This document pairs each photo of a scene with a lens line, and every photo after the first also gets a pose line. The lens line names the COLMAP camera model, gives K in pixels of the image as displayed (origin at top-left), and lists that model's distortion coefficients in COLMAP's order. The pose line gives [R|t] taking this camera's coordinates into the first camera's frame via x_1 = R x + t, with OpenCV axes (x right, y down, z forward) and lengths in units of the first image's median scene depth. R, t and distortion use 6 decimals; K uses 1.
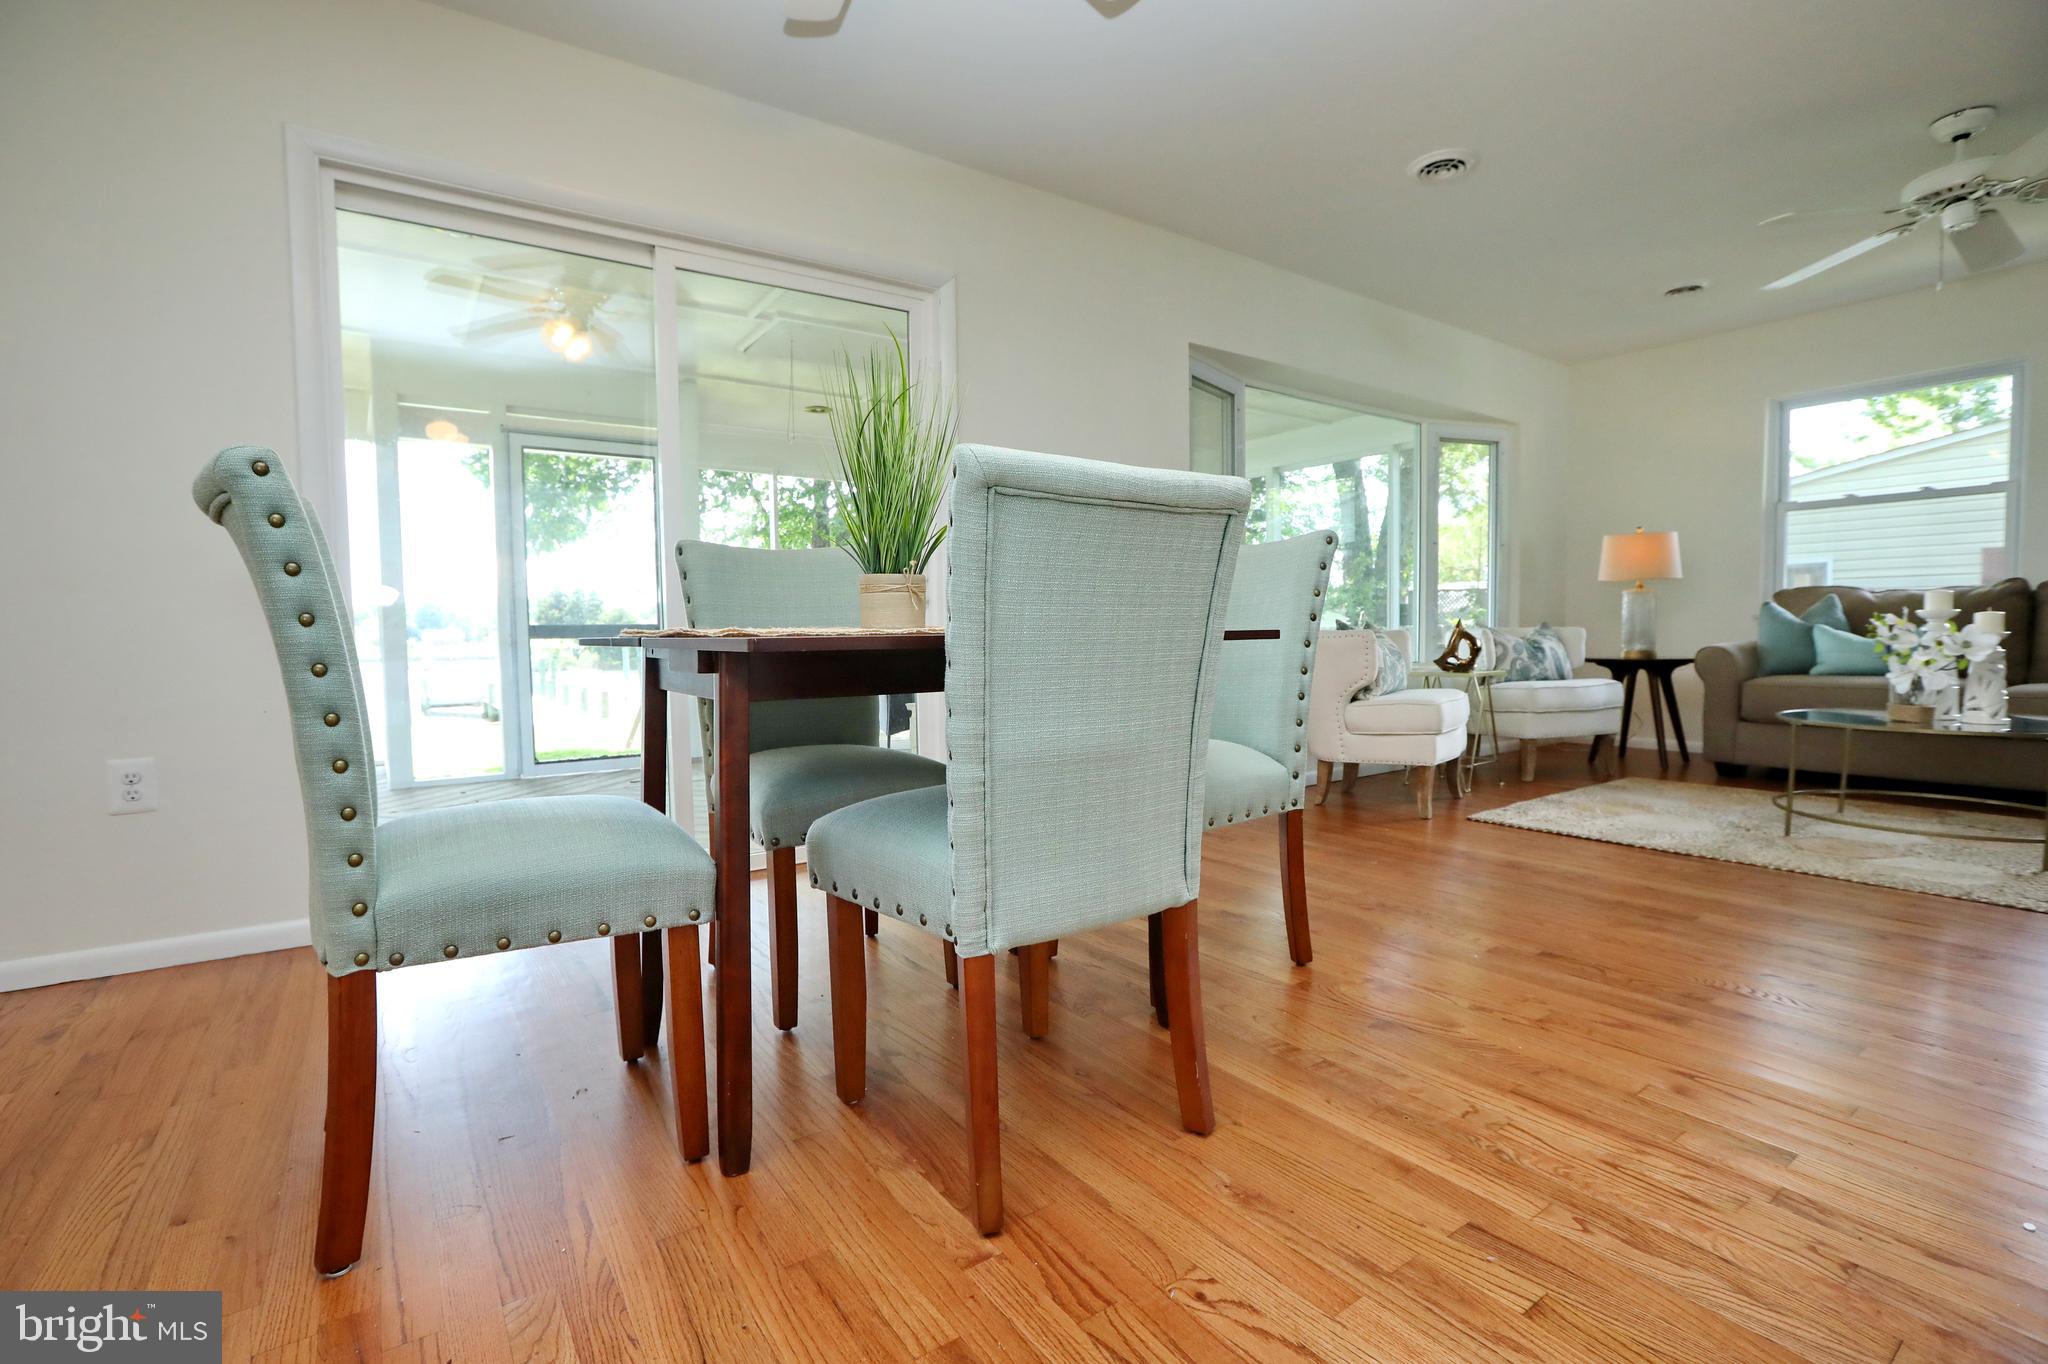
lens RADIAL K [[983.3, 0, 1009.9], [0, 983.3, 686.8], [0, 0, 1]] dist [-0.029819, 0.010780]
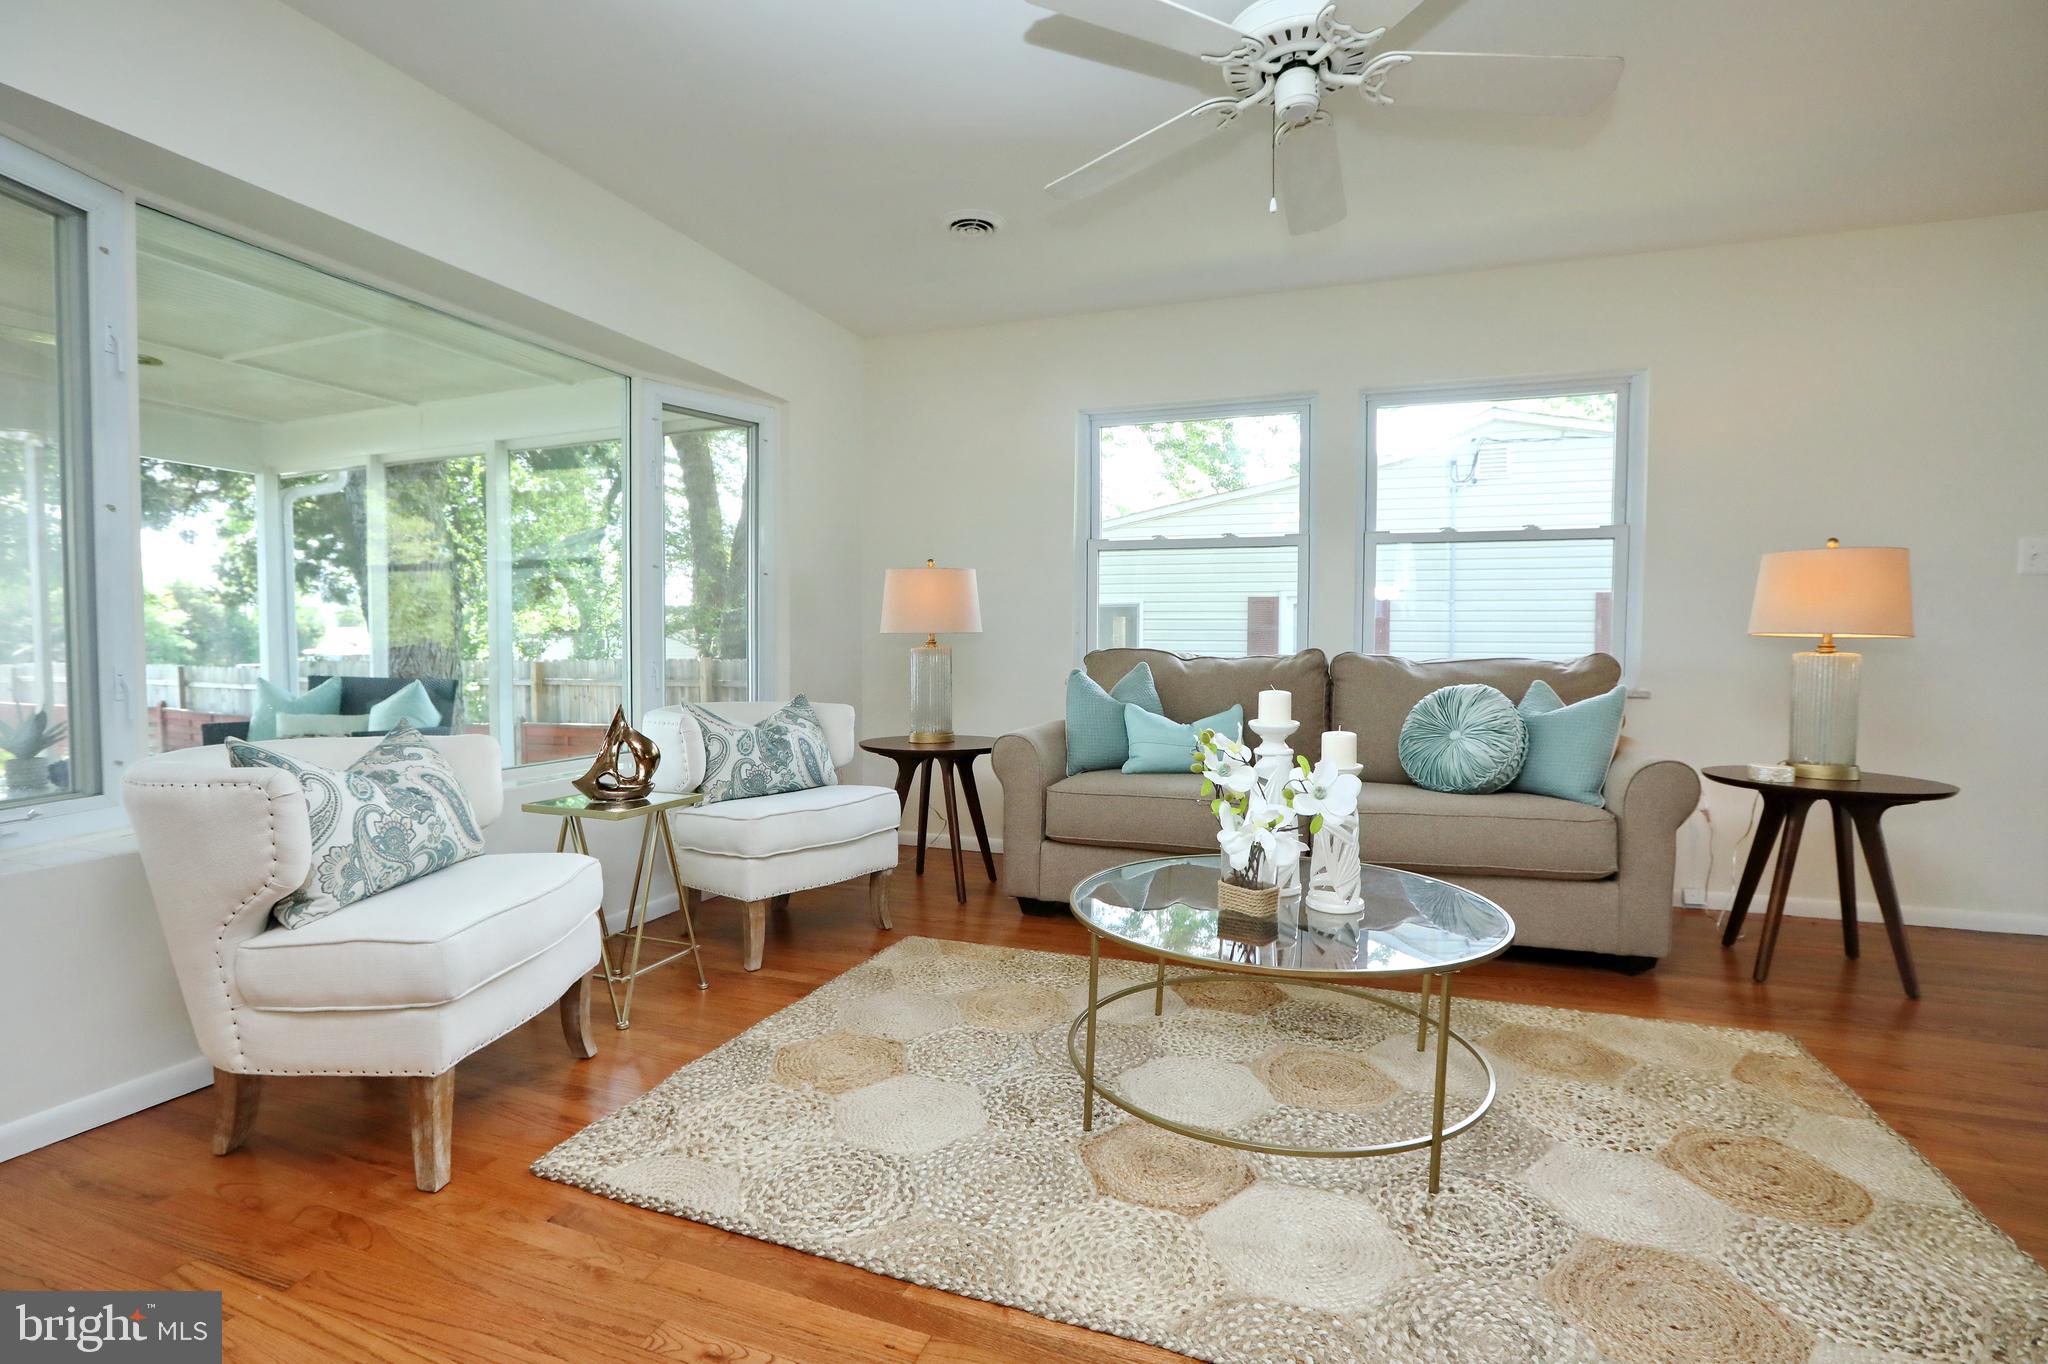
lens RADIAL K [[983.3, 0, 1009.9], [0, 983.3, 686.8], [0, 0, 1]] dist [-0.029819, 0.010780]
pose [[0.843332, -0.006755, 0.537351, 0.335843], [0.012498, 0.999897, -0.007045, -0.071381], [-0.537248, 0.012657, 0.843330, 0.393589]]
